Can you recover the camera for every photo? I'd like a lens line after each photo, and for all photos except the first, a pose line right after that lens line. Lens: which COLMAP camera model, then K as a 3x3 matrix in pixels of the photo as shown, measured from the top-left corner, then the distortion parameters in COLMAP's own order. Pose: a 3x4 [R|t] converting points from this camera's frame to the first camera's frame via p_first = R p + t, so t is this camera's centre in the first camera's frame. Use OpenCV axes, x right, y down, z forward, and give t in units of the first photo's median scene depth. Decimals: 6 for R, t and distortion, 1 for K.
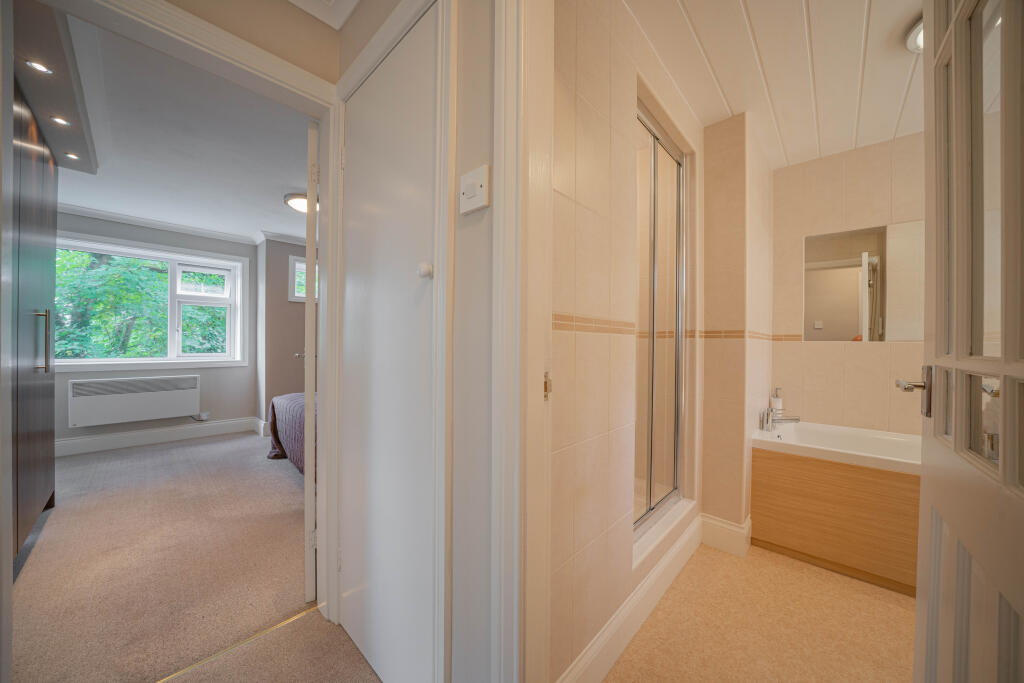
lens RADIAL K [[354.4, 0, 510.5], [0, 354.4, 346.2], [0, 0, 1]] dist [-0.017019, 0.000676]
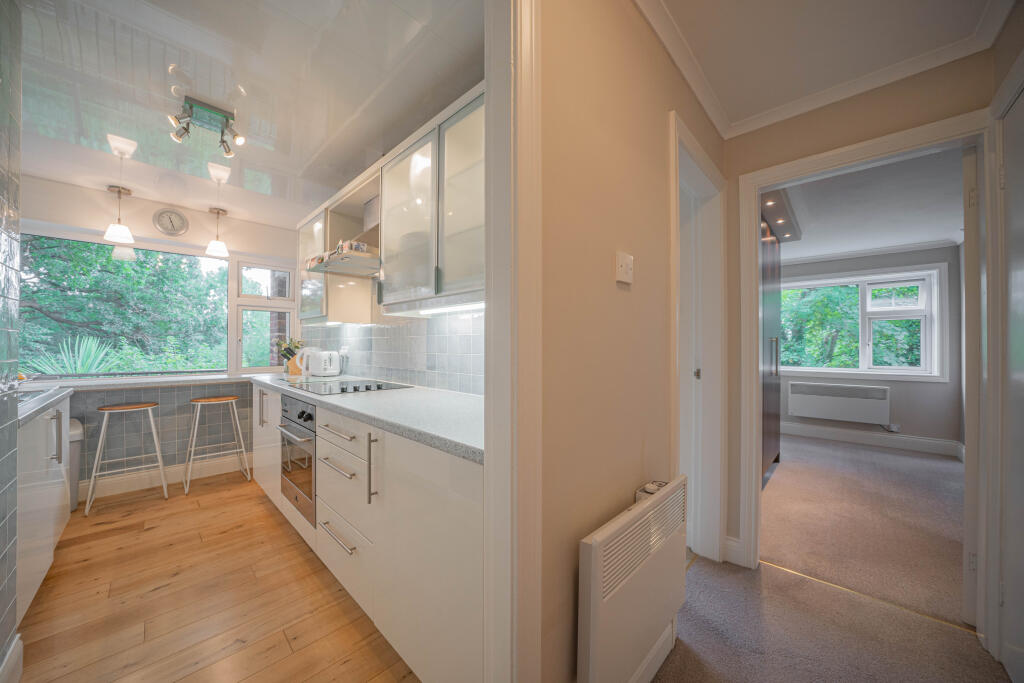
lens RADIAL K [[354.4, 0, 511.8], [0, 354.4, 345.8], [0, 0, 1]] dist [-0.017019, 0.000676]
pose [[-0.009596, -0.016200, -0.999823, 0.150311], [-0.010224, 0.999818, -0.016102, -0.012210], [0.999902, 0.010068, -0.009760, -0.108315]]
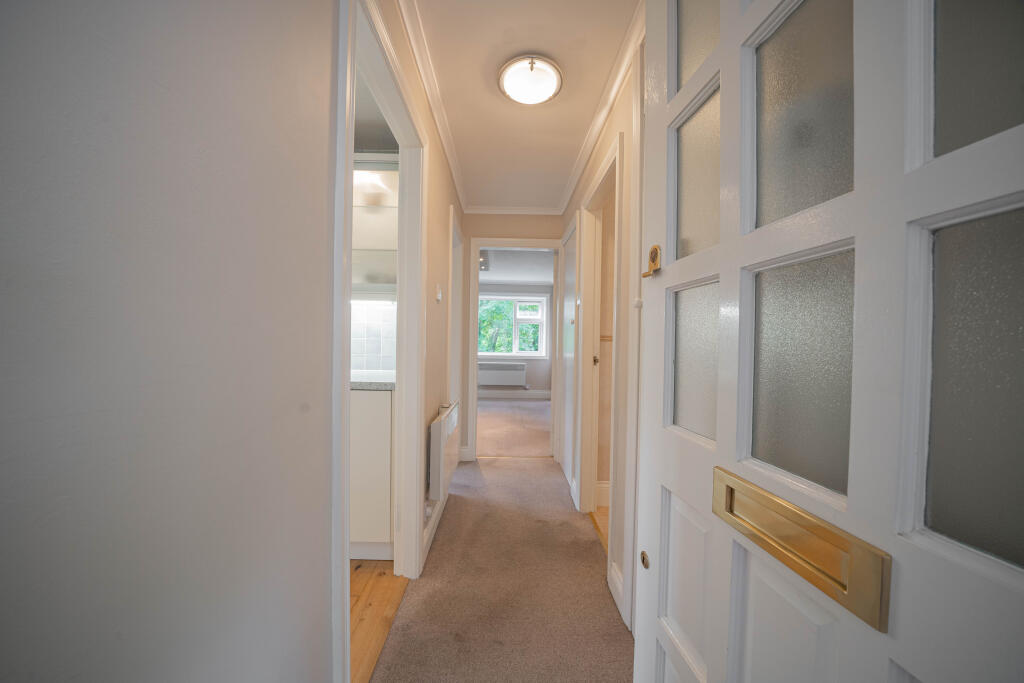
lens RADIAL K [[354.4, 0, 510.0], [0, 354.4, 344.0], [0, 0, 1]] dist [-0.017019, 0.000676]
pose [[0.702217, 0.004417, -0.711949, 0.321621], [-0.015348, 0.999842, -0.008935, 0.001070], [0.711797, 0.017201, 0.702174, -0.308065]]
